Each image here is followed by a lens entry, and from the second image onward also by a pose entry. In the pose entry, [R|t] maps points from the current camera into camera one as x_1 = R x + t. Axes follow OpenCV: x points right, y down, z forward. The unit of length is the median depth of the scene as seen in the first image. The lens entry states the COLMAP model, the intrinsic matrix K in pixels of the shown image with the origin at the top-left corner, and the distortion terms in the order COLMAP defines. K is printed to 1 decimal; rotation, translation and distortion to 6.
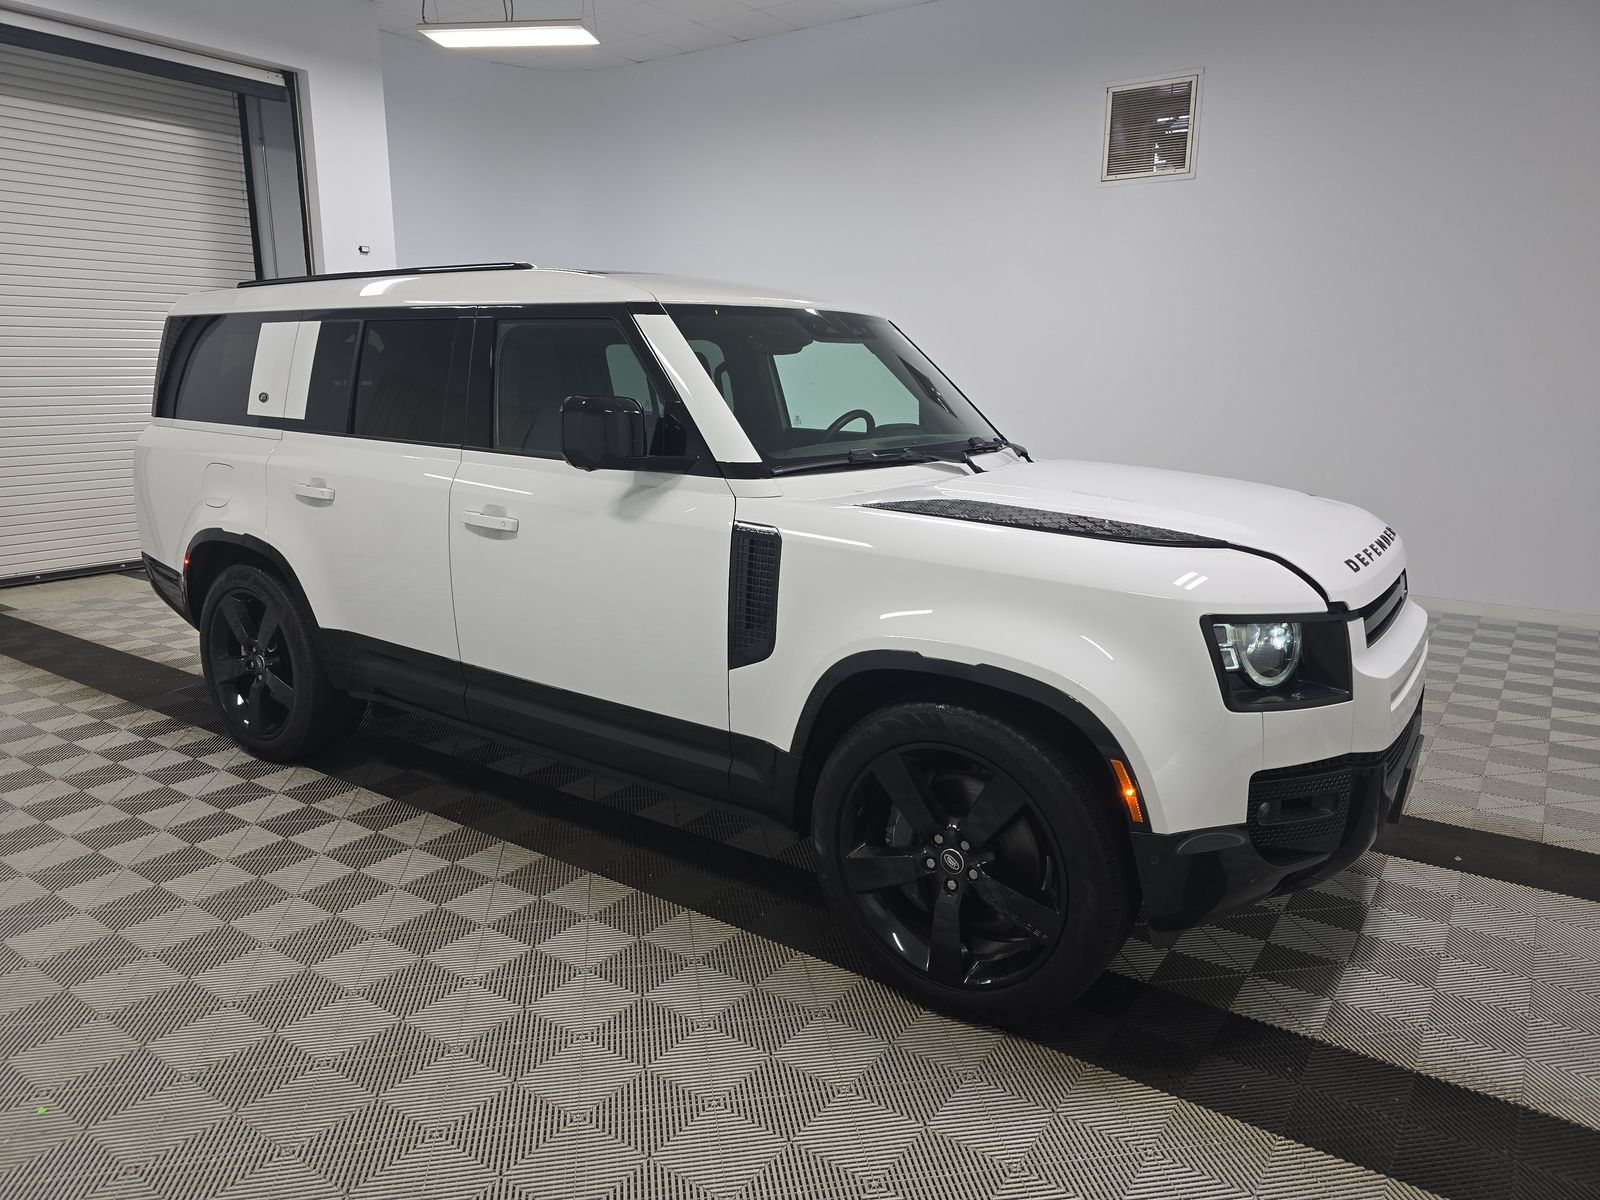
lens RADIAL K [[1081.0, 0, 800.0], [0, 1081.0, 600.0], [0, 0, 1]] dist [-0.056159, 0.000568]
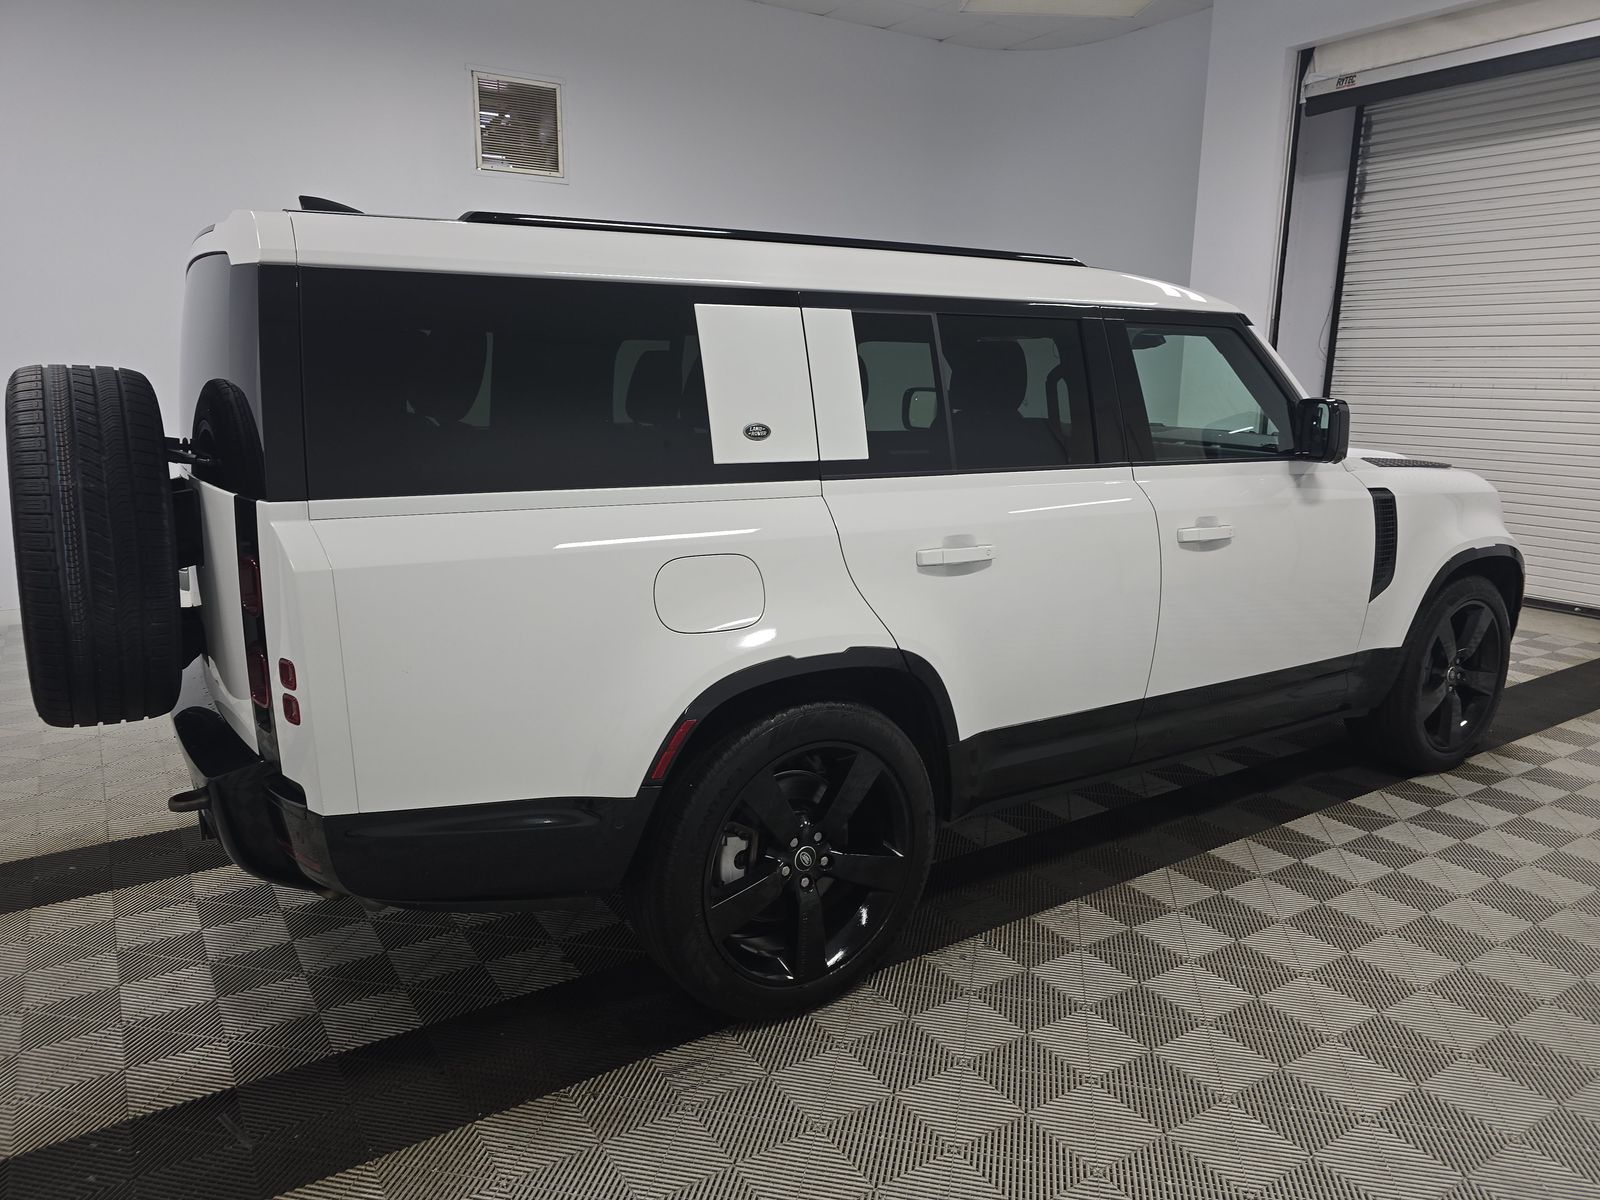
lens RADIAL K [[1119.7, 0, 800.0], [0, 1119.7, 600.0], [0, 0, 1]] dist [0.005509, 0.000242]
pose [[0.390893, -0.194930, 0.899558, -1.208858], [0.201869, 0.971679, 0.122838, -0.190046], [-0.898026, 0.133576, 0.419173, 0.806375]]
